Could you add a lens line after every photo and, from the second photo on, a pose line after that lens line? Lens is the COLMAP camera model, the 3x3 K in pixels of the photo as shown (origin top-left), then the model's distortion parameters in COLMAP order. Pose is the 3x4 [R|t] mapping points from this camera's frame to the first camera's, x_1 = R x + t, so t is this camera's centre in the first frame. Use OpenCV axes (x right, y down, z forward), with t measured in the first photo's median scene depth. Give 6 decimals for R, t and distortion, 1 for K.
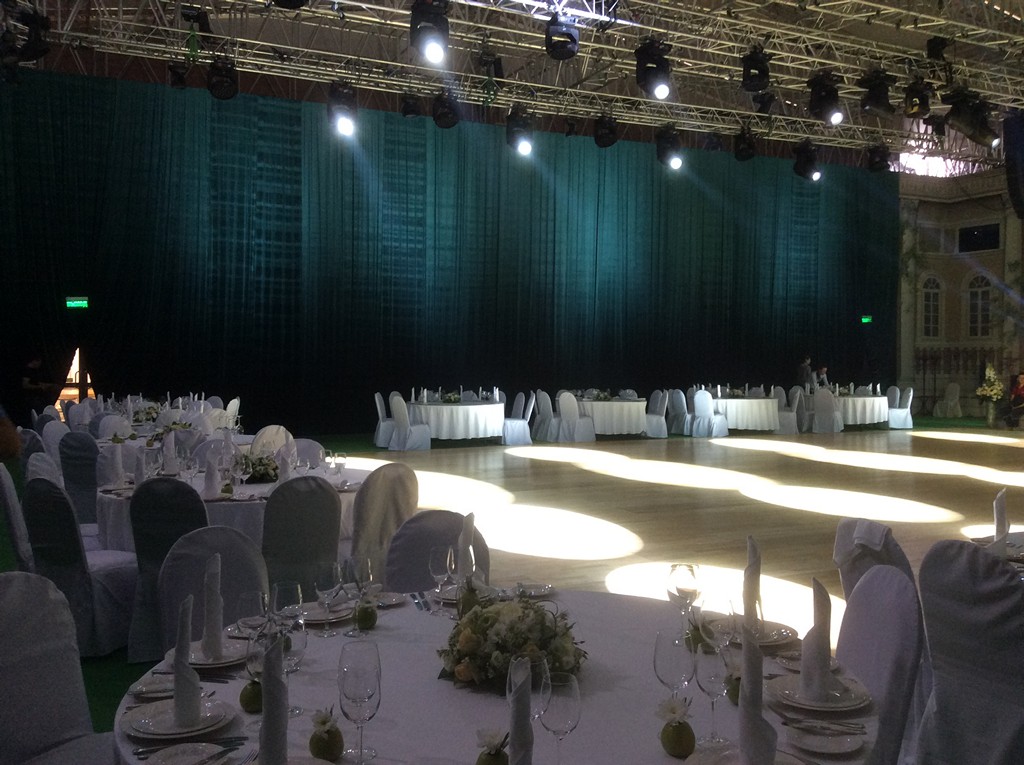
lens RADIAL K [[938.0, 0, 512.0], [0, 938.0, 382.5], [0, 0, 1]] dist [0.184356, -0.350780]
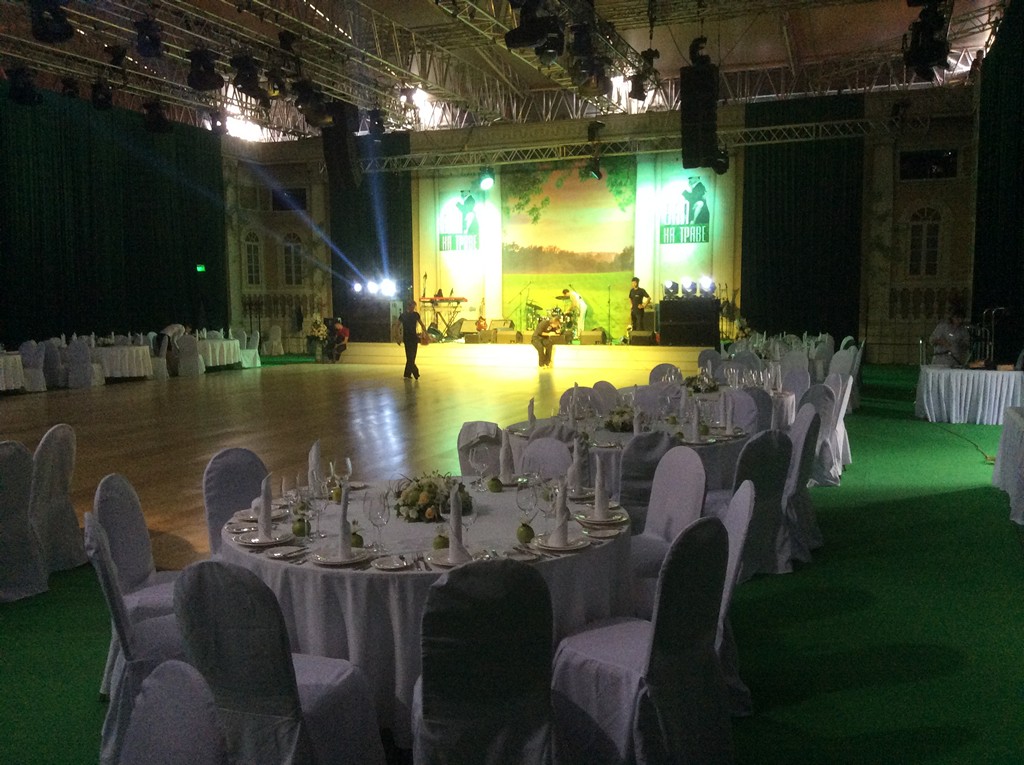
lens RADIAL K [[938.0, 0, 512.0], [0, 938.0, 382.5], [0, 0, 1]] dist [0.184356, -0.350780]
pose [[0.736809, -0.067759, 0.672697, -0.103309], [0.025197, 0.997026, 0.072829, -0.006828], [-0.675631, -0.036711, 0.736325, -0.036123]]
